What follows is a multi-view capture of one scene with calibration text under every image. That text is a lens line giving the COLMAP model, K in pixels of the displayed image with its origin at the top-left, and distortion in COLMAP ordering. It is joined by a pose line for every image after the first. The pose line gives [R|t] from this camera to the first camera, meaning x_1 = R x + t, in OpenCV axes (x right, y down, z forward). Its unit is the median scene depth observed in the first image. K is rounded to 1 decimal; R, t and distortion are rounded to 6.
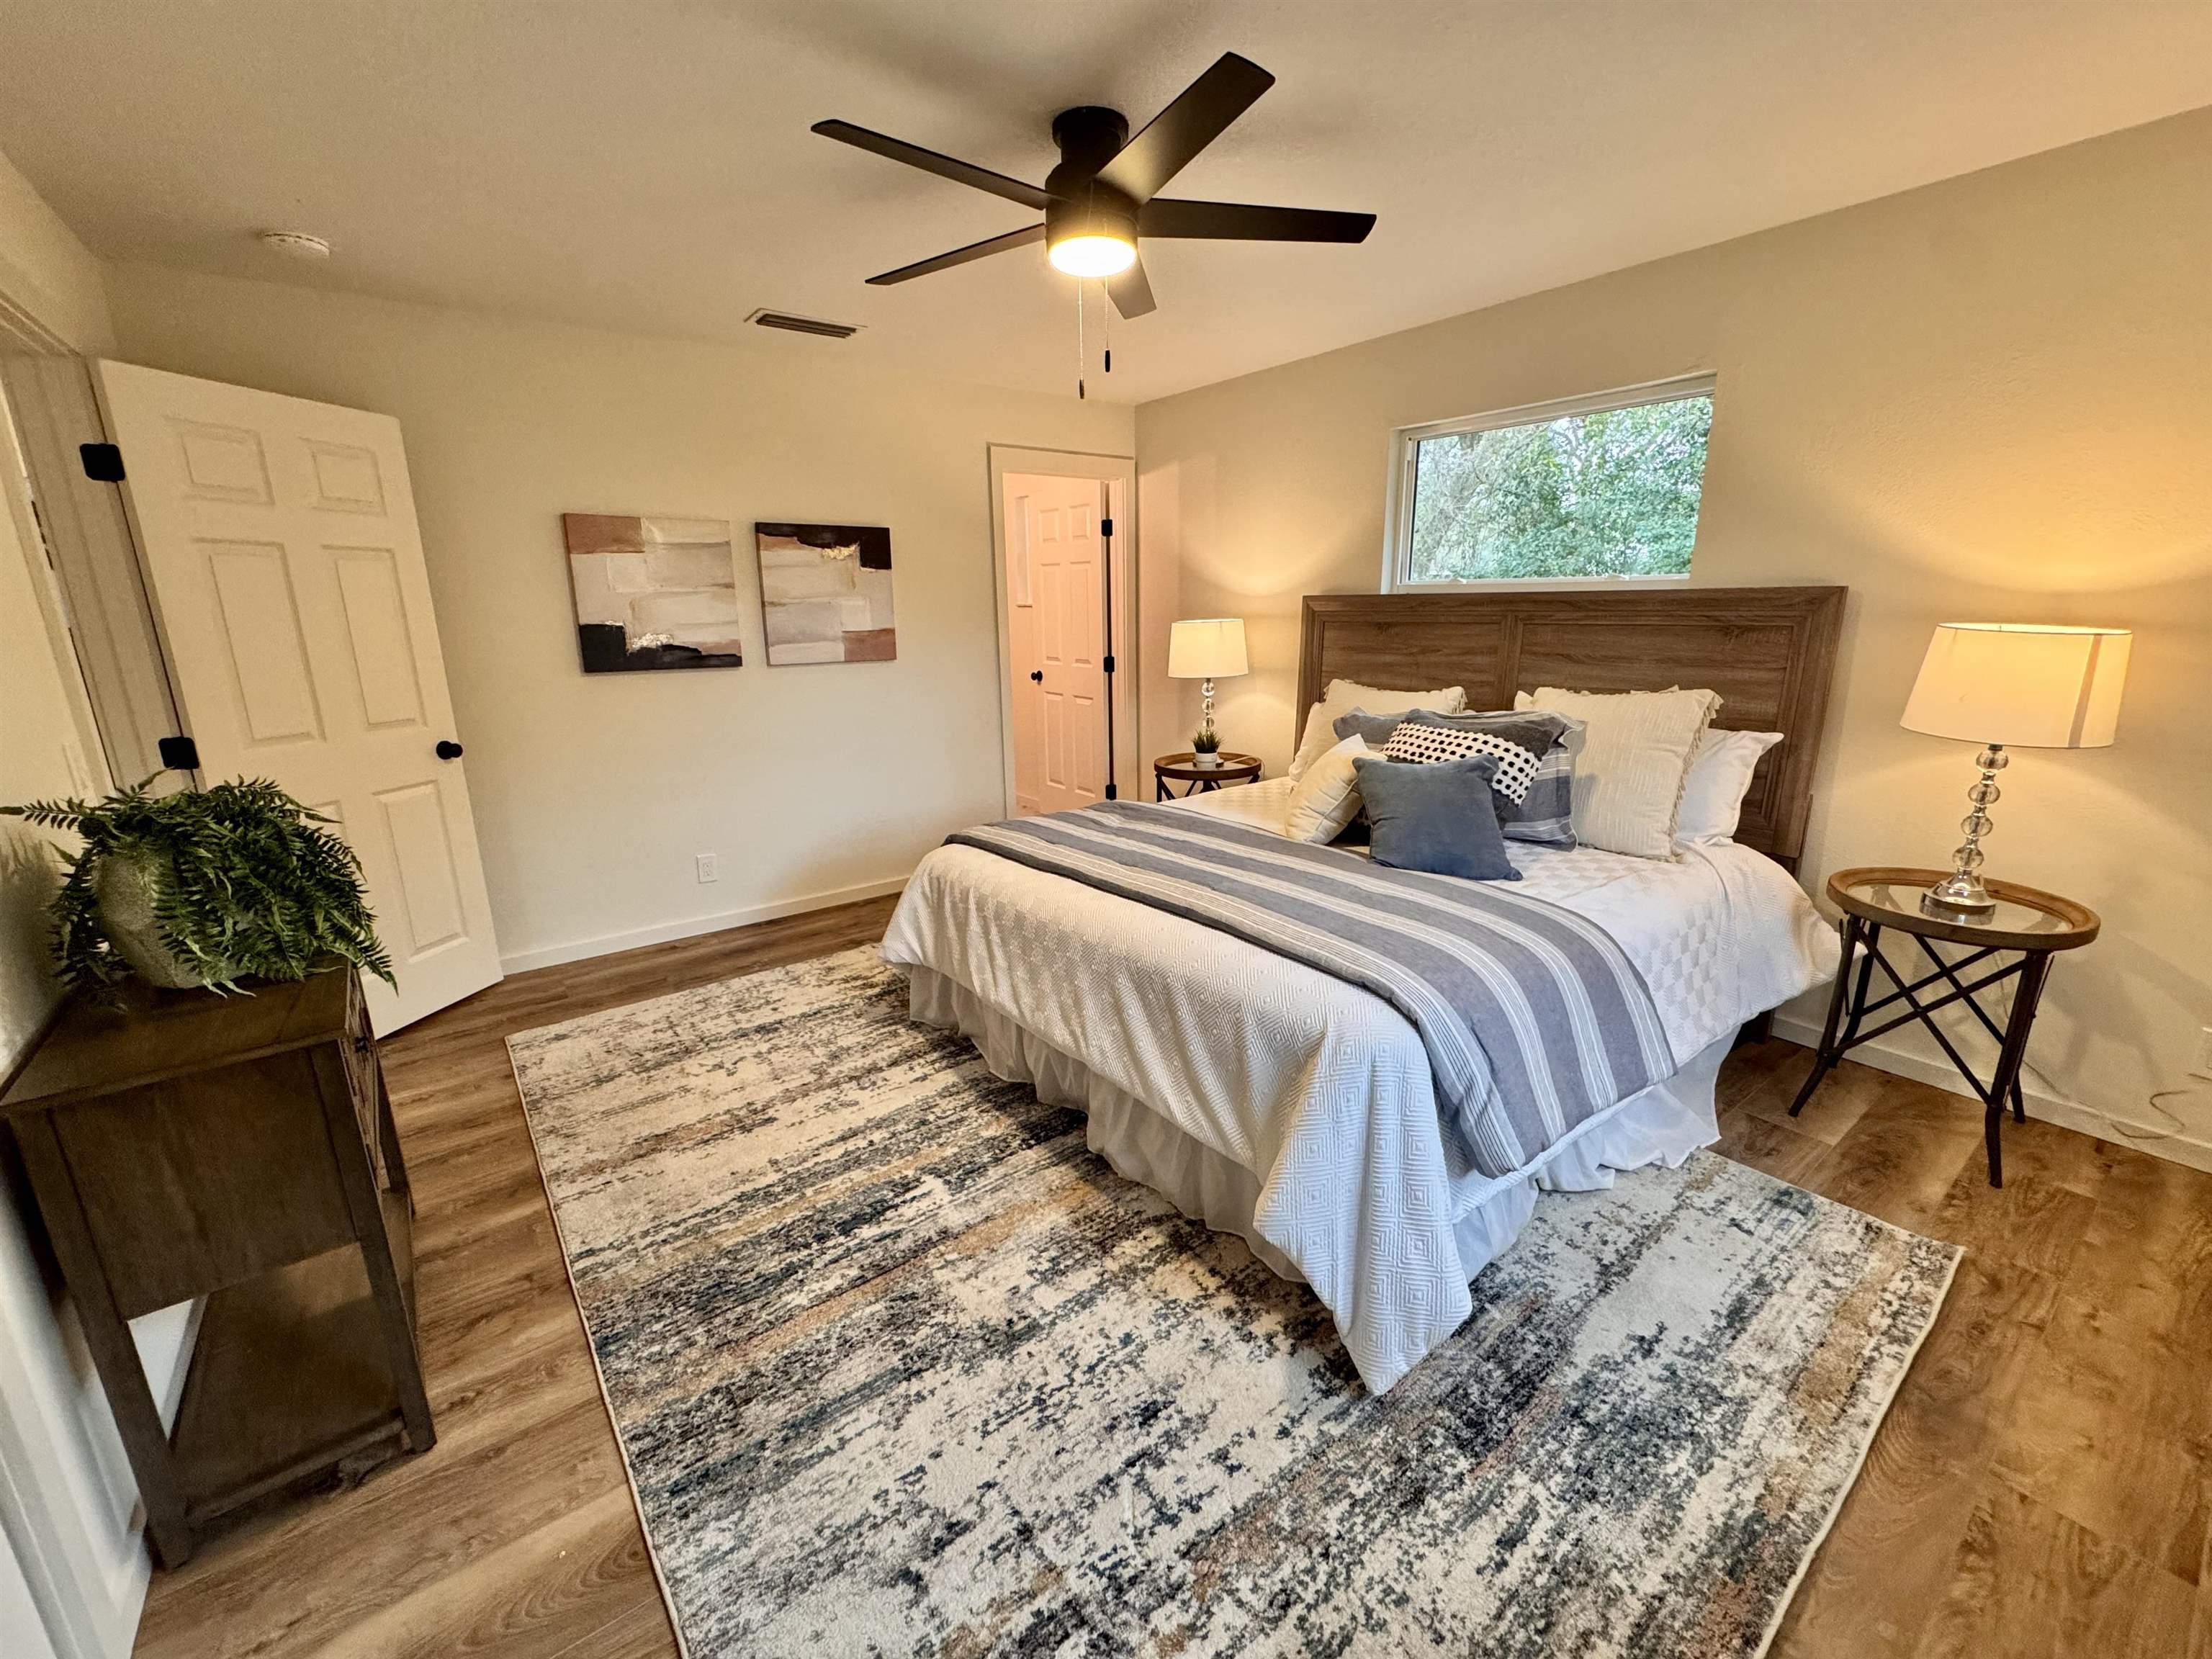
lens RADIAL K [[899.6, 0, 1107.5], [0, 899.6, 827.6], [0, 0, 1]] dist [-0.004571, 0.000552]
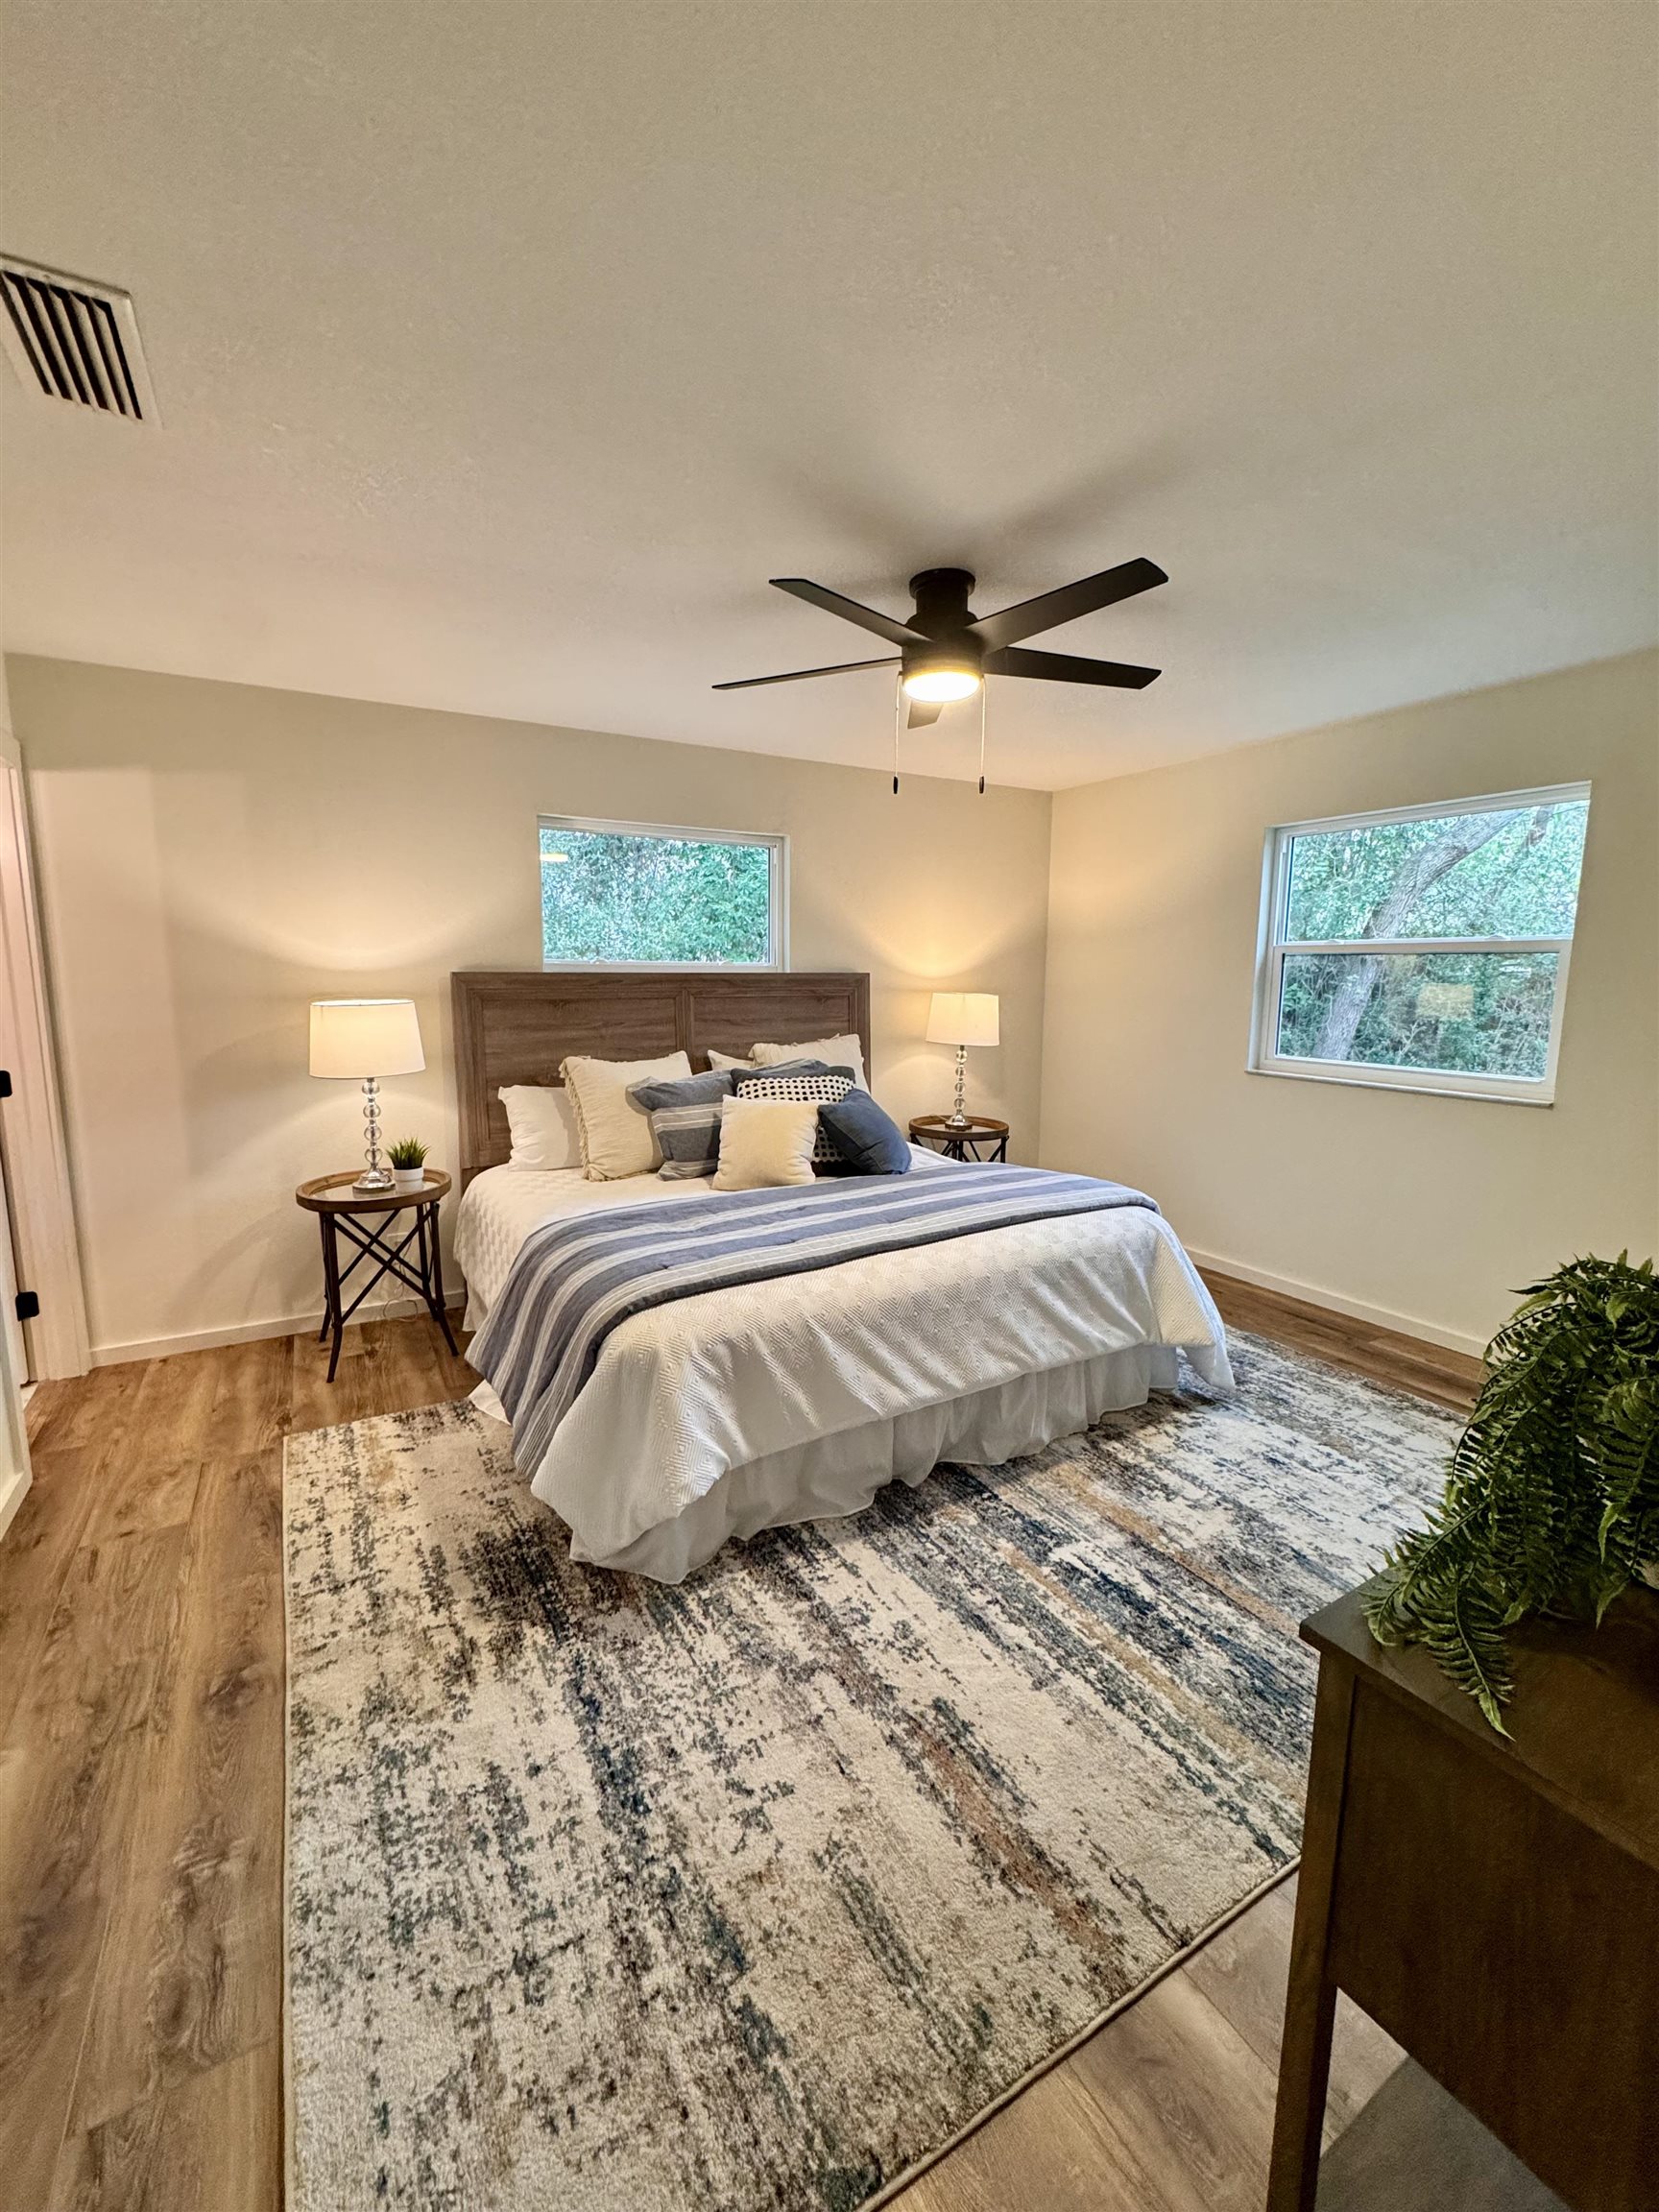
lens RADIAL K [[899.6, 0, 829.9], [0, 899.6, 1105.0], [0, 0, 1]] dist [-0.004571, 0.000552]
pose [[0.133319, -0.129864, 0.982528, -1.007895], [0.236417, 0.966925, 0.095722, -0.210128], [-0.962462, 0.219524, 0.159612, 0.869060]]
